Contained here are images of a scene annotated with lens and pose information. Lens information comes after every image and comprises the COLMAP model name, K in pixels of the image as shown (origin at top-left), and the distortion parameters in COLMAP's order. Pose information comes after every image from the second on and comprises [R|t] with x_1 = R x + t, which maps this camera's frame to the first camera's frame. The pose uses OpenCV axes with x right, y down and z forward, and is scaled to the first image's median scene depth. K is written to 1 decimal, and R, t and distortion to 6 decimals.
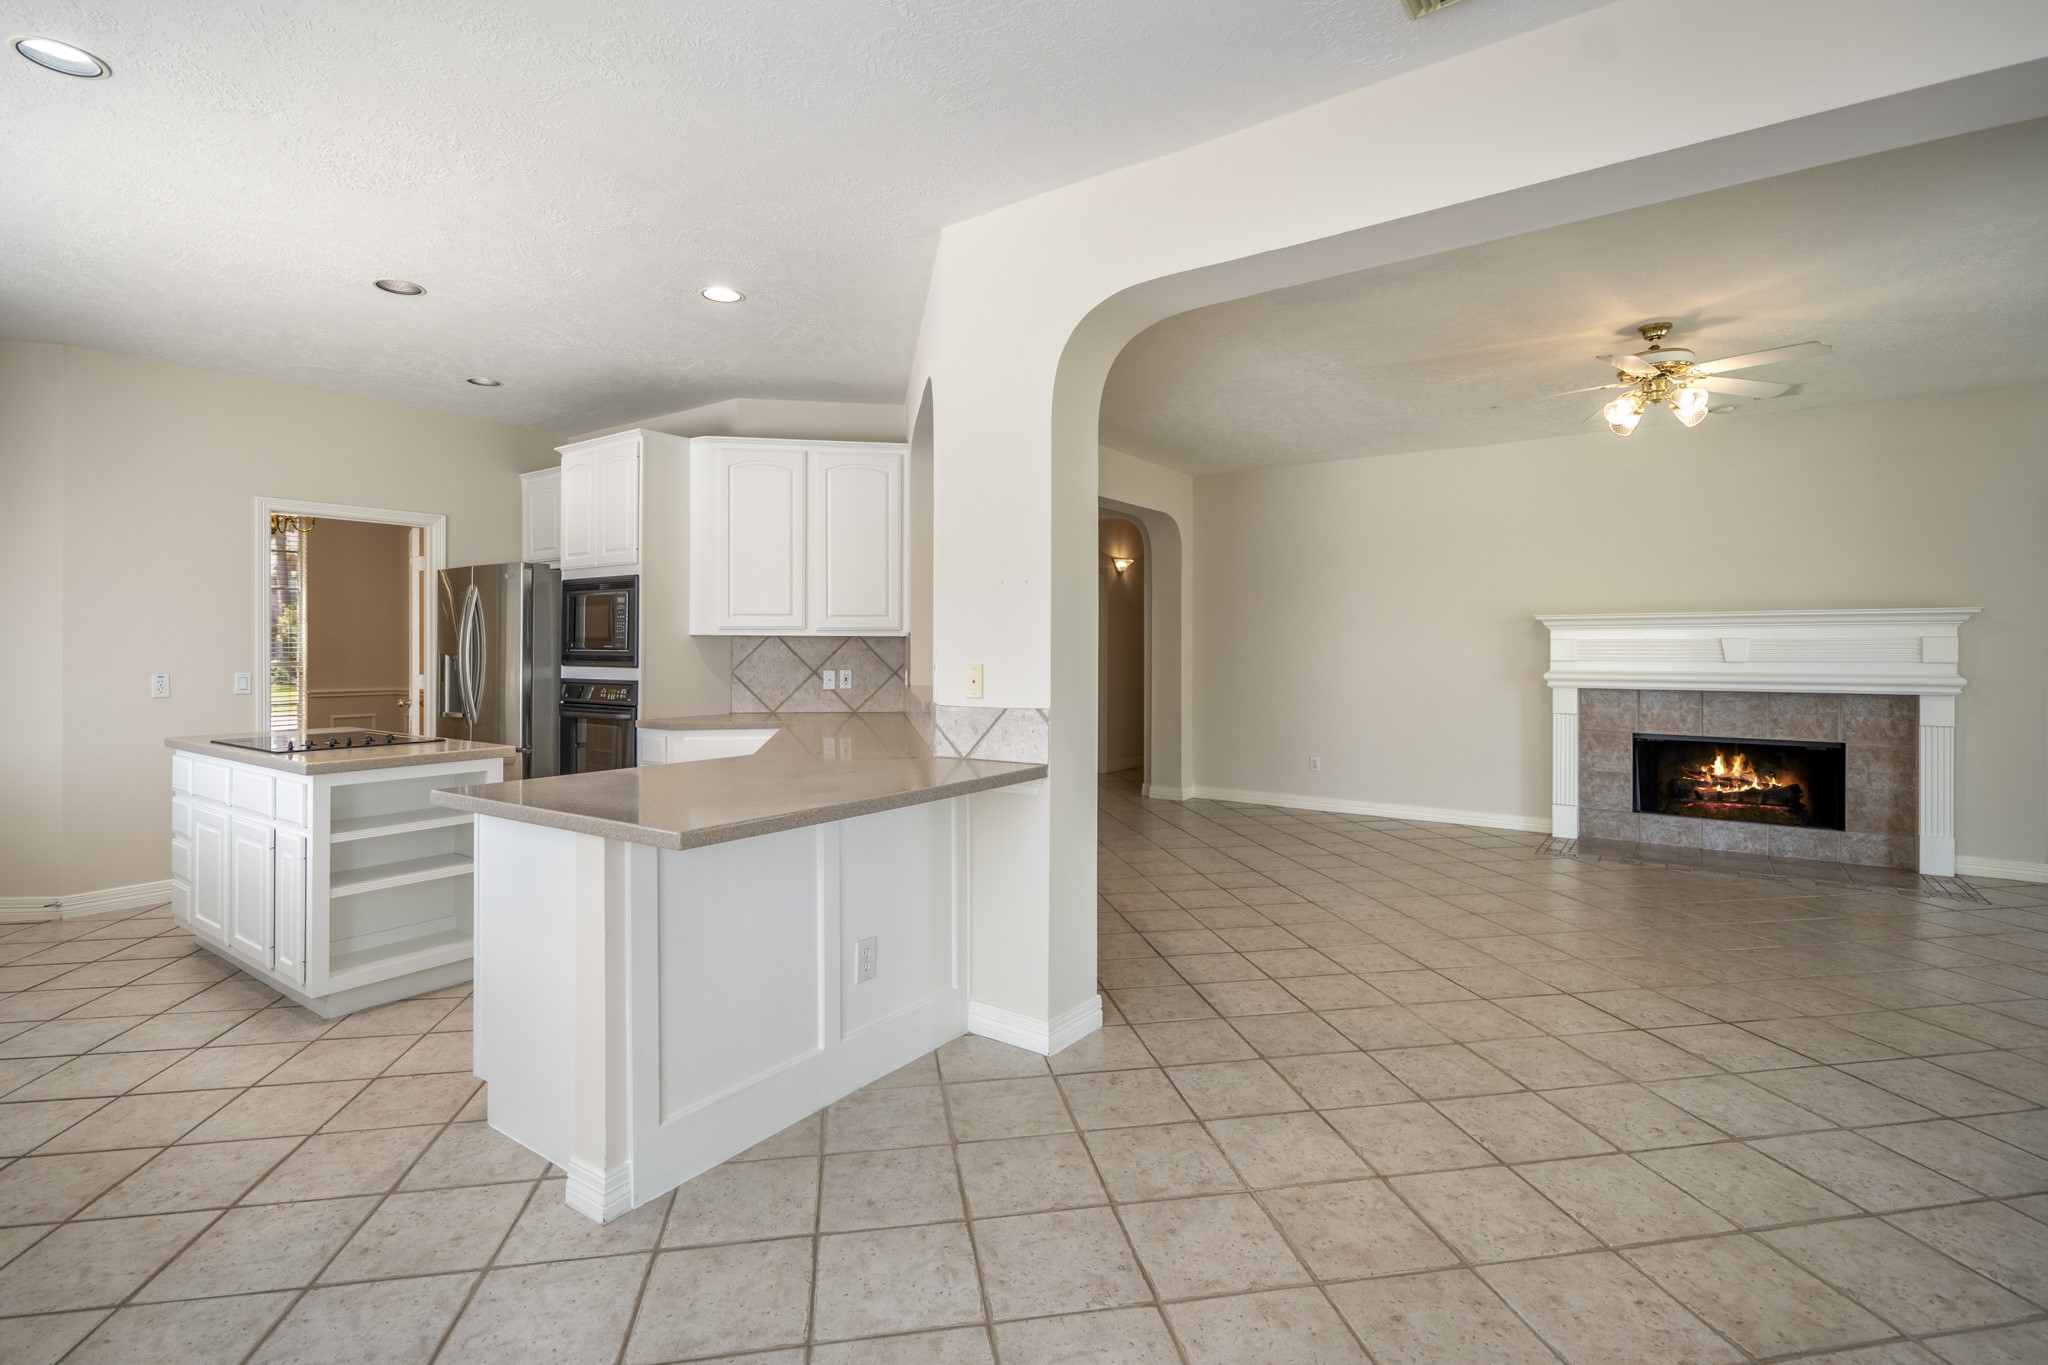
lens RADIAL K [[947.4, 0, 1015.2], [0, 947.4, 642.8], [0, 0, 1]] dist [0.000164, -0.000965]
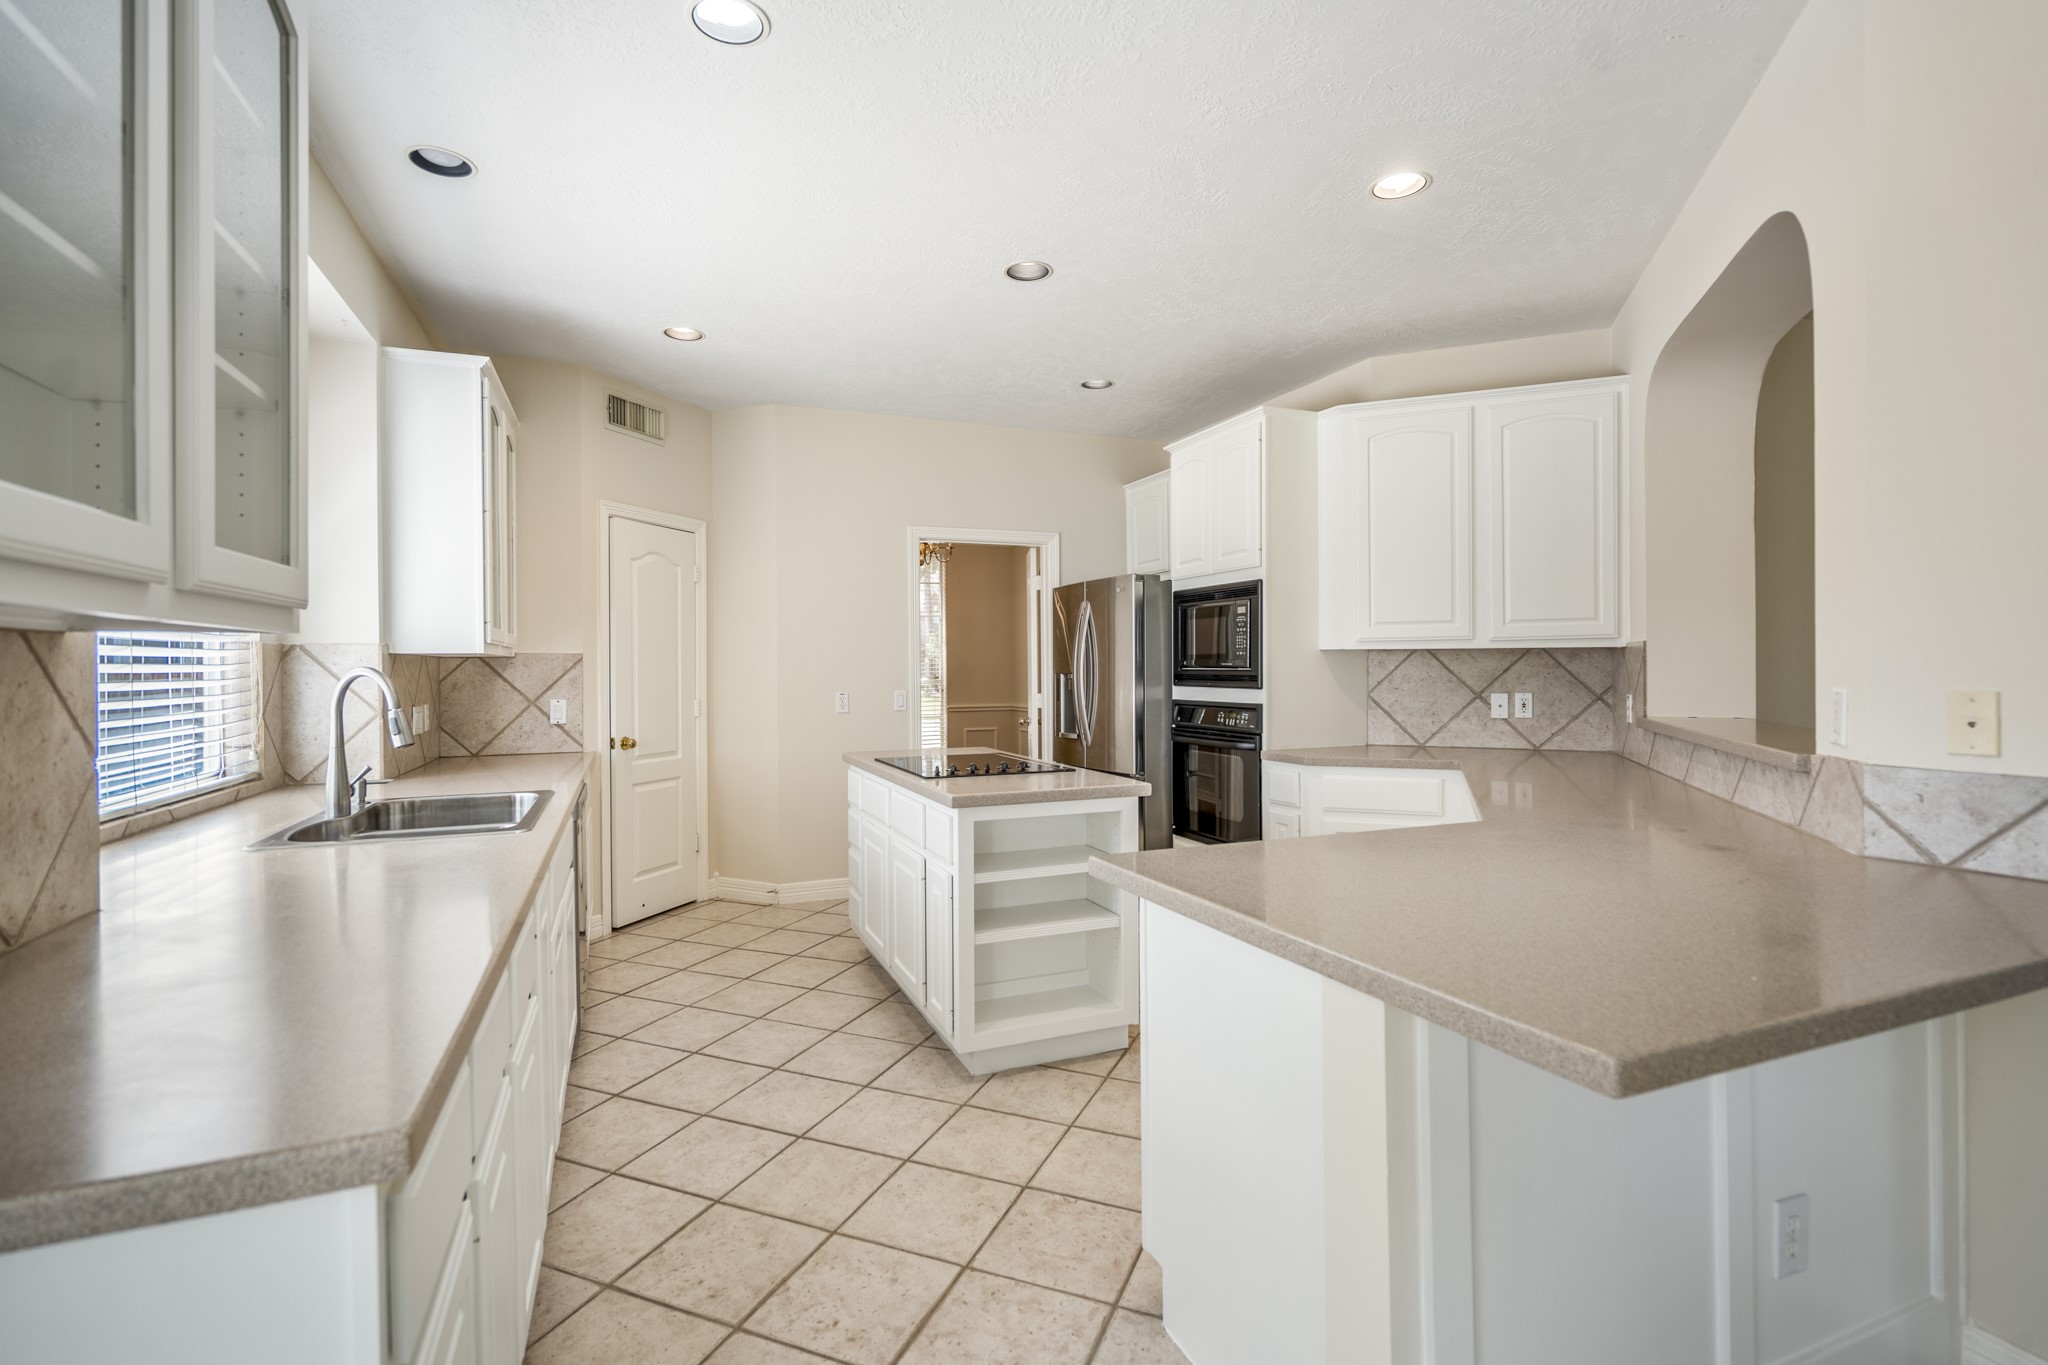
lens RADIAL K [[929.3, 0, 1017.5], [0, 929.3, 676.6], [0, 0, 1]] dist [0.000397, 0.000057]
pose [[0.845426, -0.000362, -0.534093, -0.136802], [0.009378, 0.999856, 0.014168, 0.001447], [0.534011, -0.016987, 0.845307, 0.176007]]
